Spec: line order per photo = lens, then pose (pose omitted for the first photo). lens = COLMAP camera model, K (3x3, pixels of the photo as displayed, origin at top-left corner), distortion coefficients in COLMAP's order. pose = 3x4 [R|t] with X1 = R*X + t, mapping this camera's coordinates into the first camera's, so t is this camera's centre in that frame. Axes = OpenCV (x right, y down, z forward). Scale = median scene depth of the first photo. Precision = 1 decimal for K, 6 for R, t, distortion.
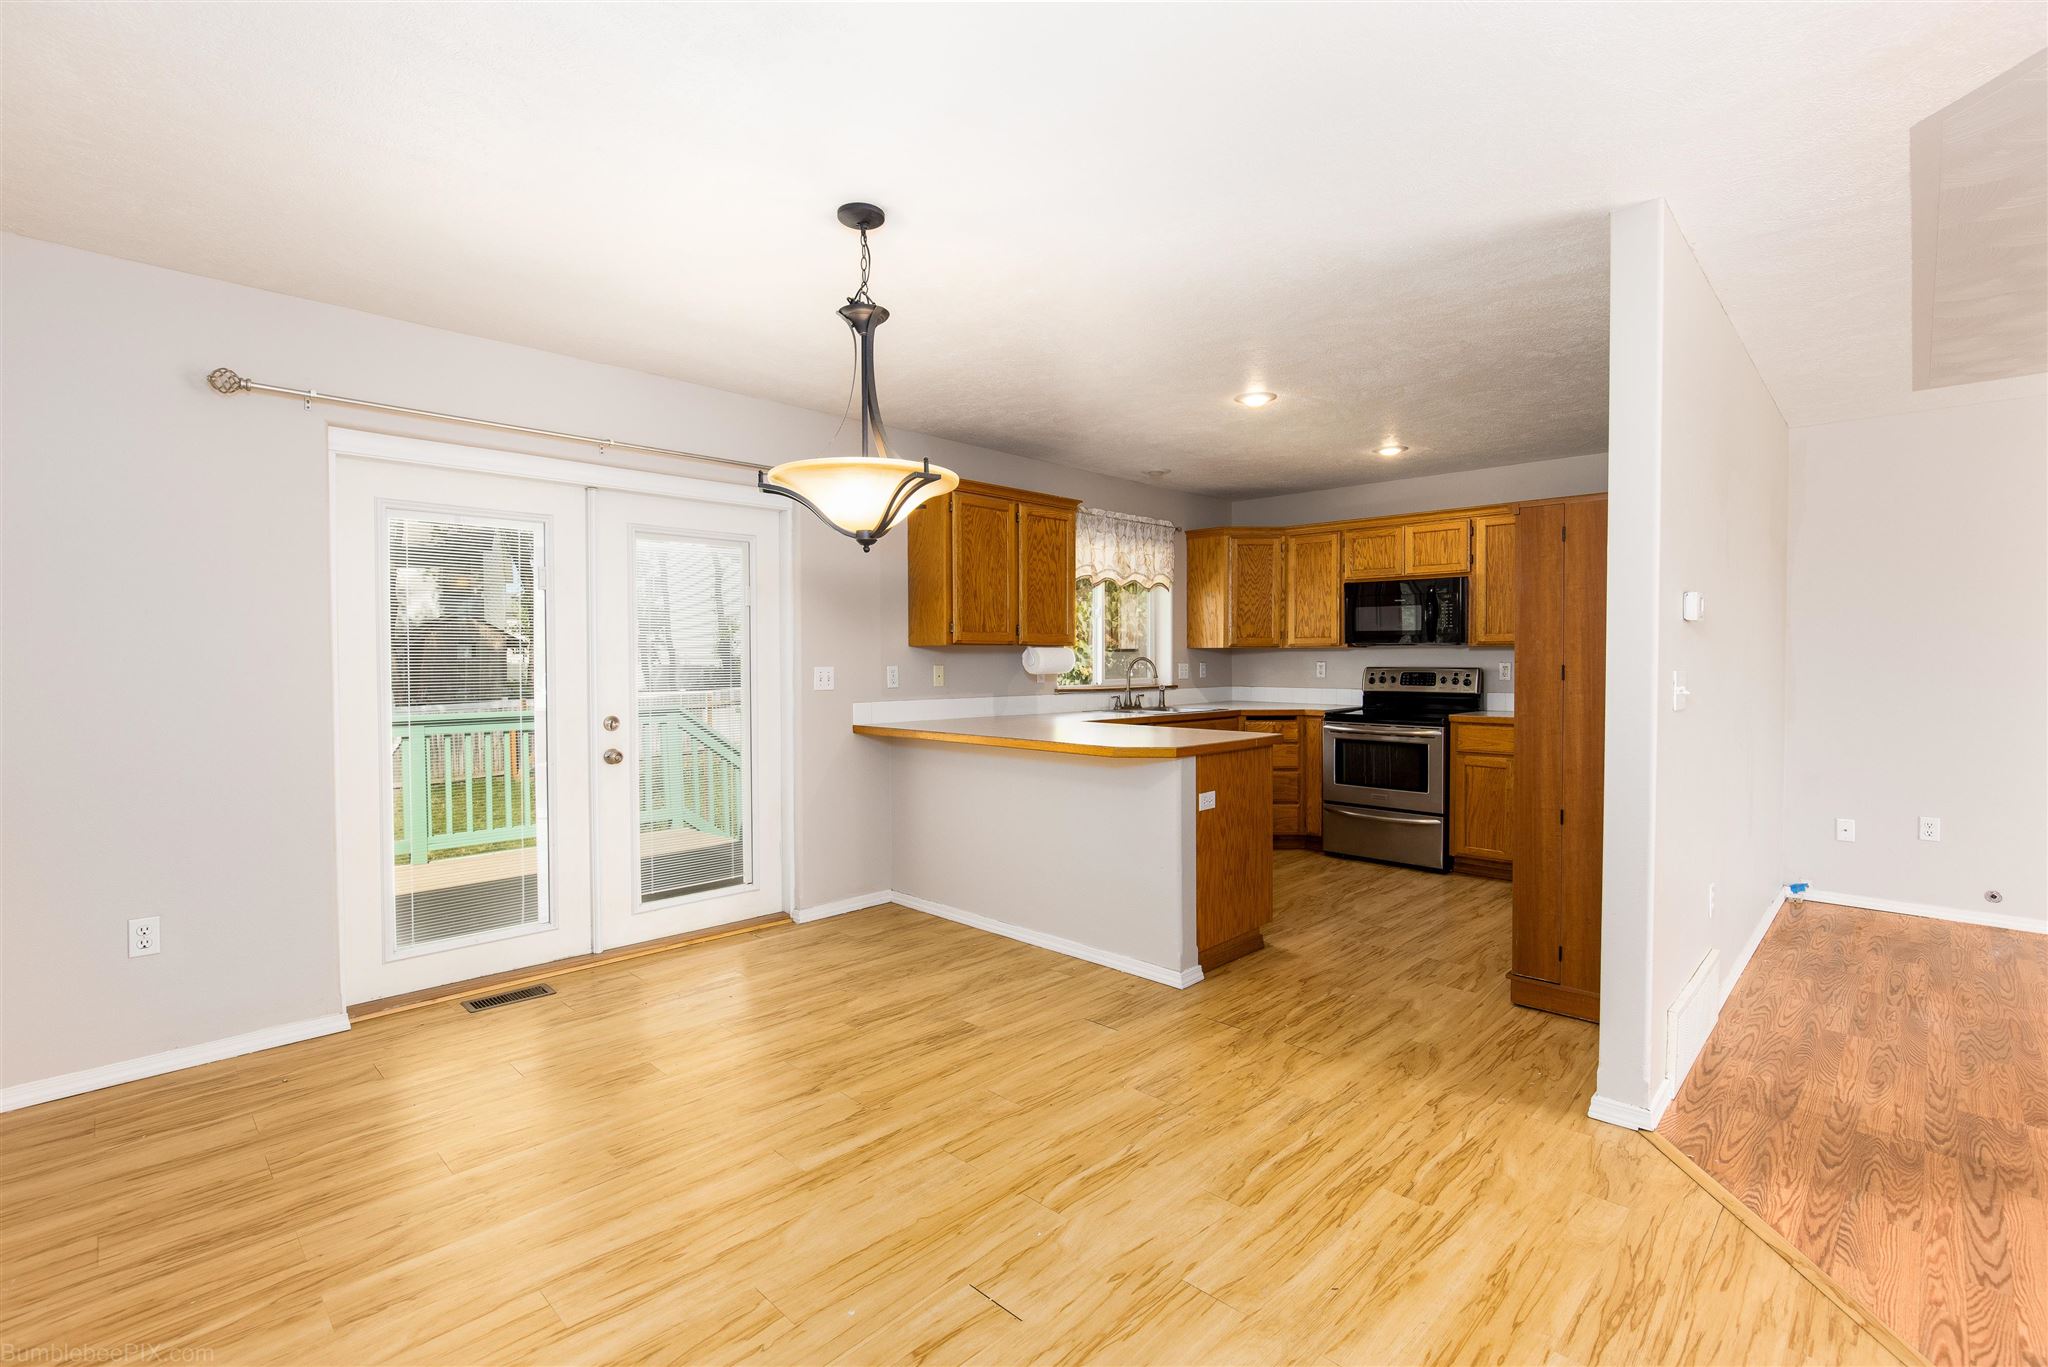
lens RADIAL K [[937.4, 0, 1019.9], [0, 937.4, 673.9], [0, 0, 1]] dist [-0.022692, 0.011896]
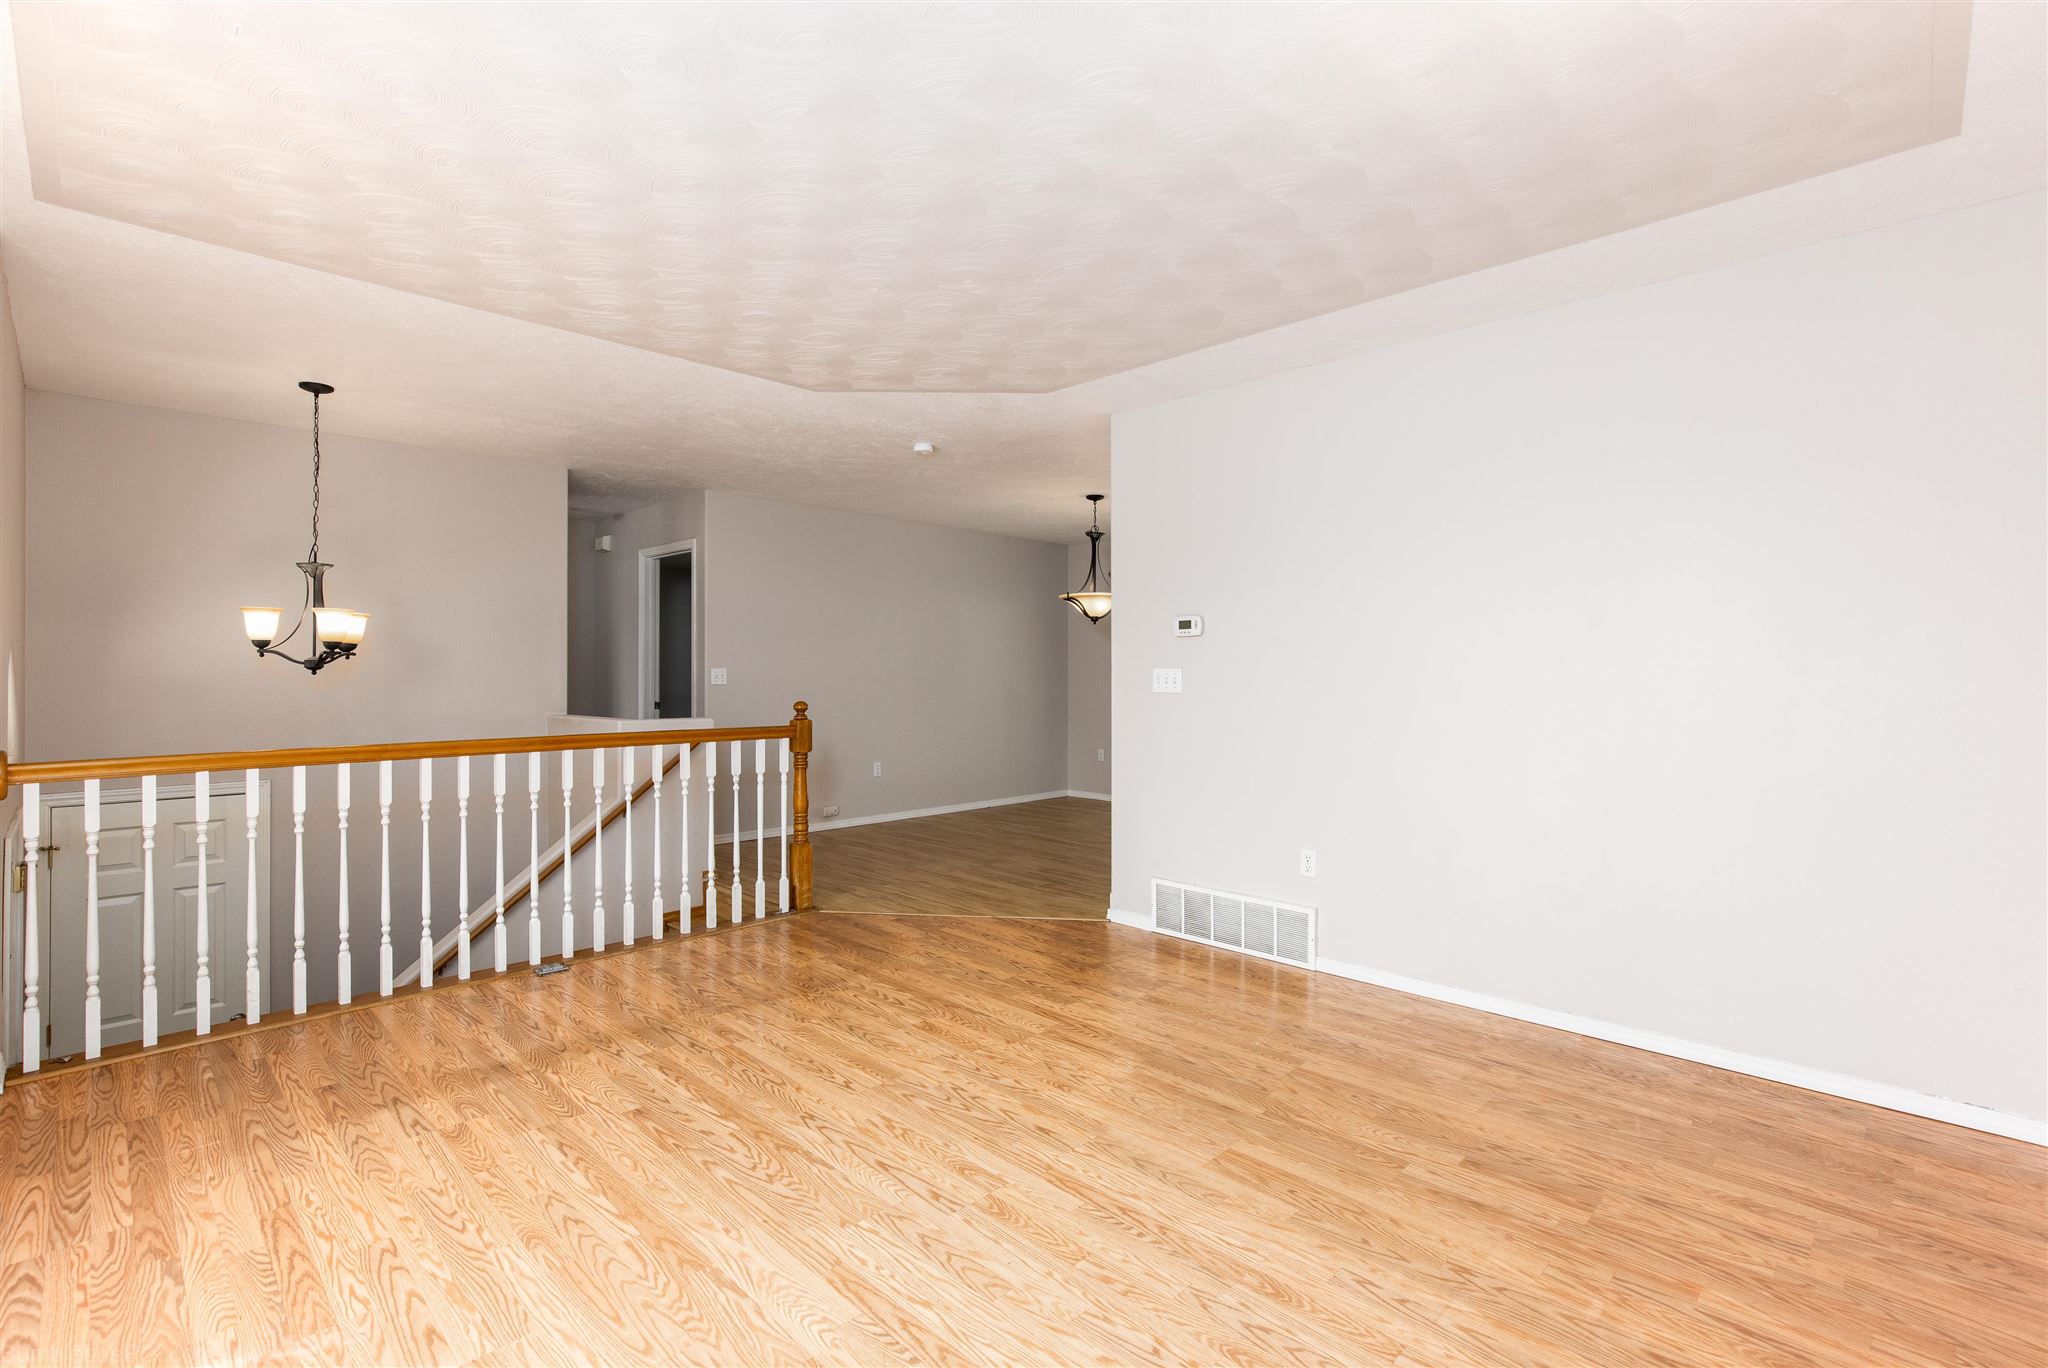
lens RADIAL K [[937.4, 0, 1019.9], [0, 937.4, 674.4], [0, 0, 1]] dist [-0.022692, 0.011896]
pose [[-0.001430, 0.002355, -0.999996, 1.232094], [-0.021152, 0.999773, 0.002384, 0.003651], [0.999775, 0.021155, -0.001380, 0.397555]]
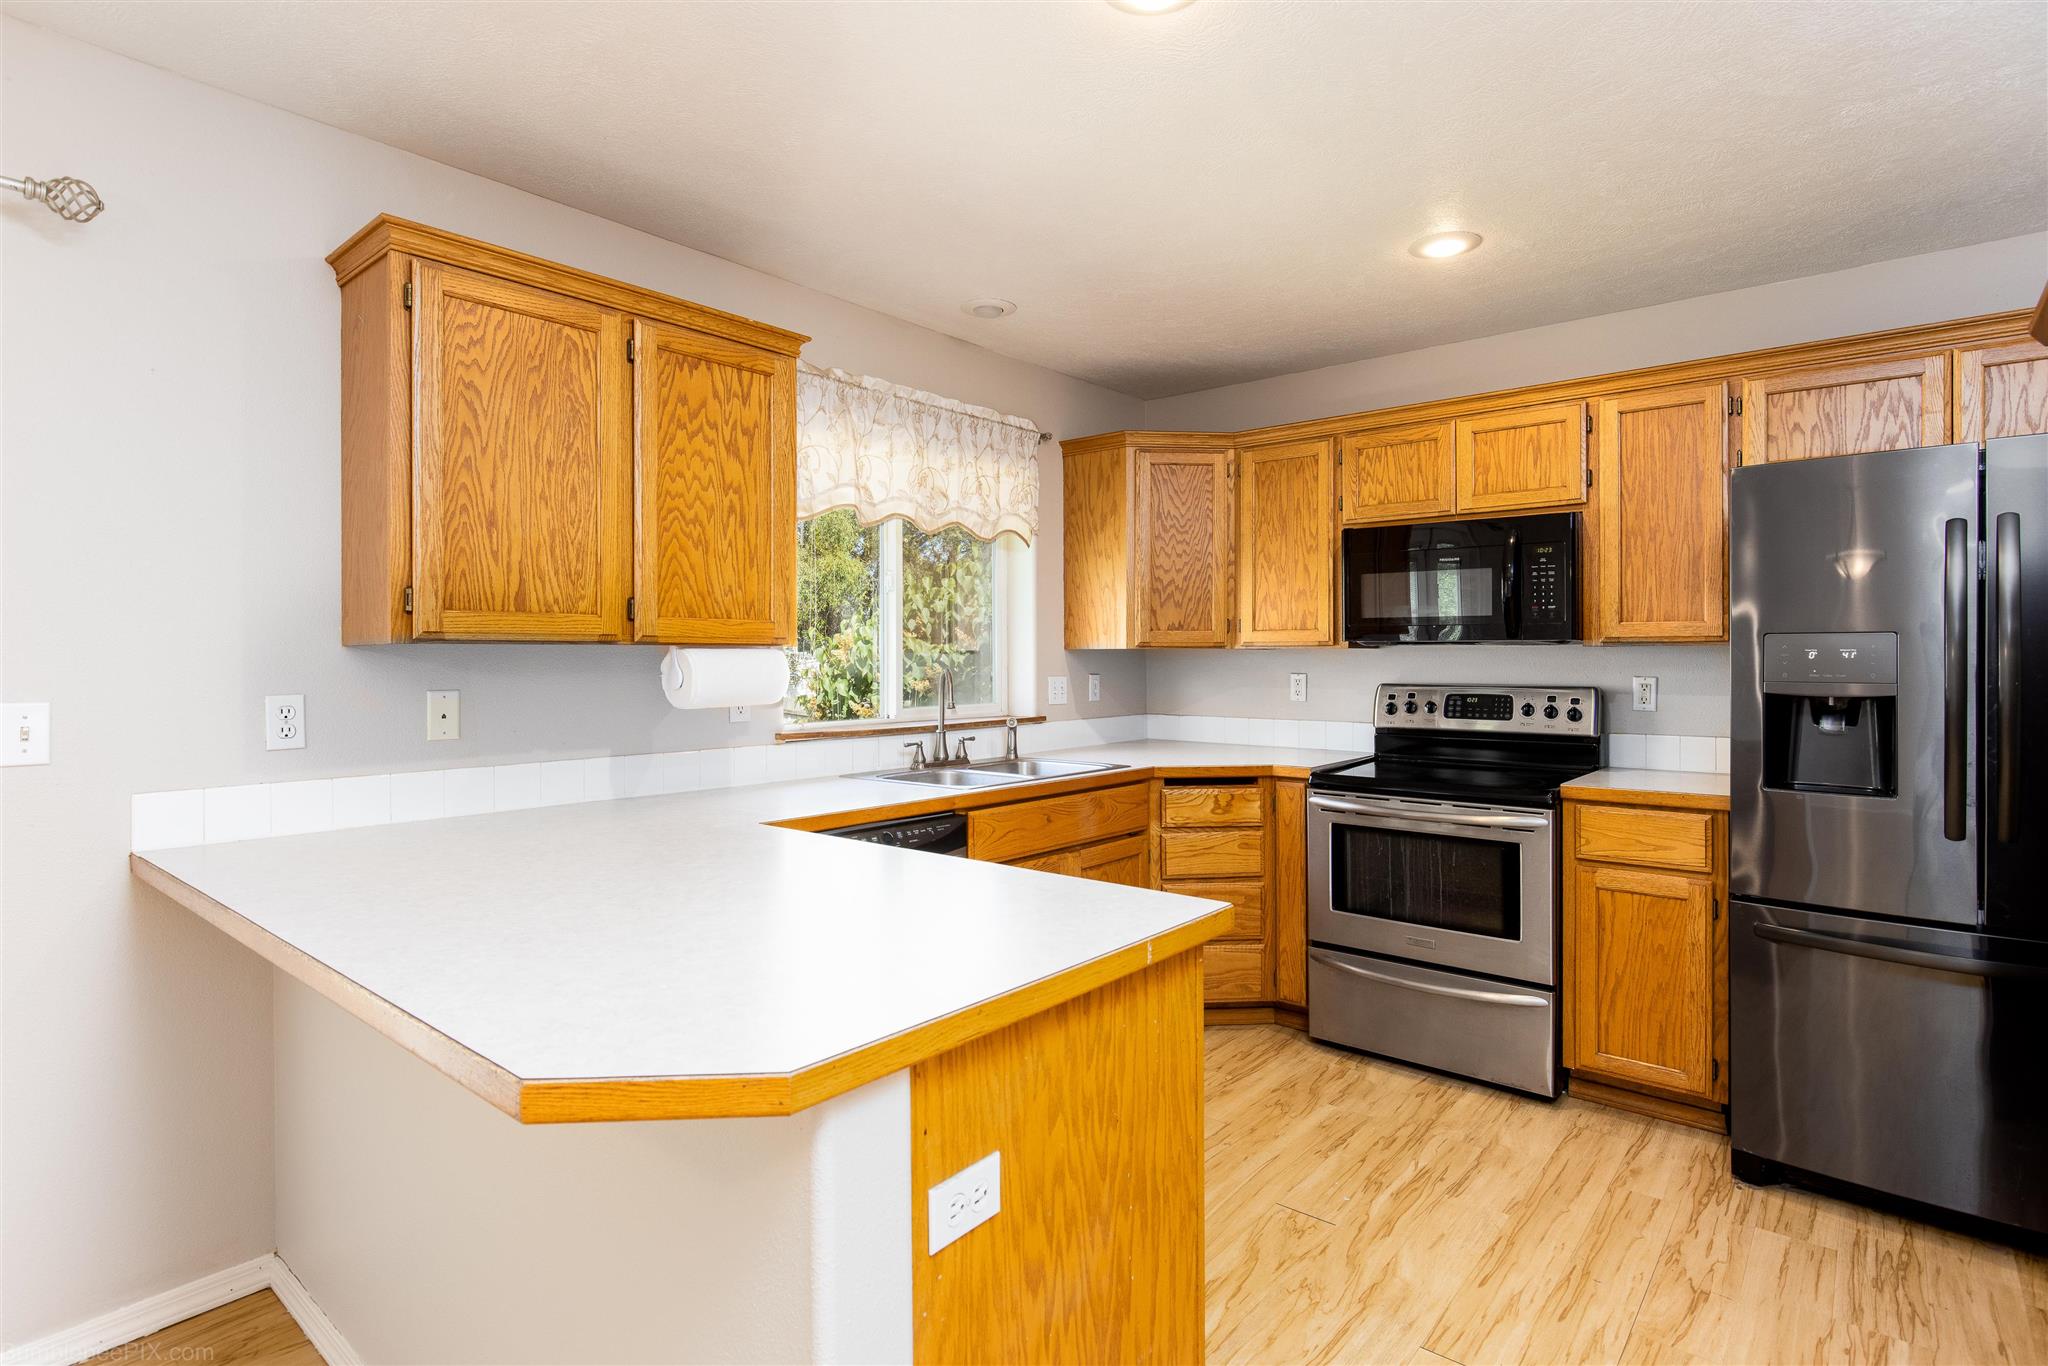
lens RADIAL K [[1035.9, 0, 1025.1], [0, 1035.9, 655.3], [0, 0, 1]] dist [-0.002738, -0.000118]
pose [[0.997114, 0.000103, 0.075922, 0.141668], [0.001383, 0.999808, -0.019526, -0.015528], [-0.075910, 0.019575, 0.996923, 0.501183]]
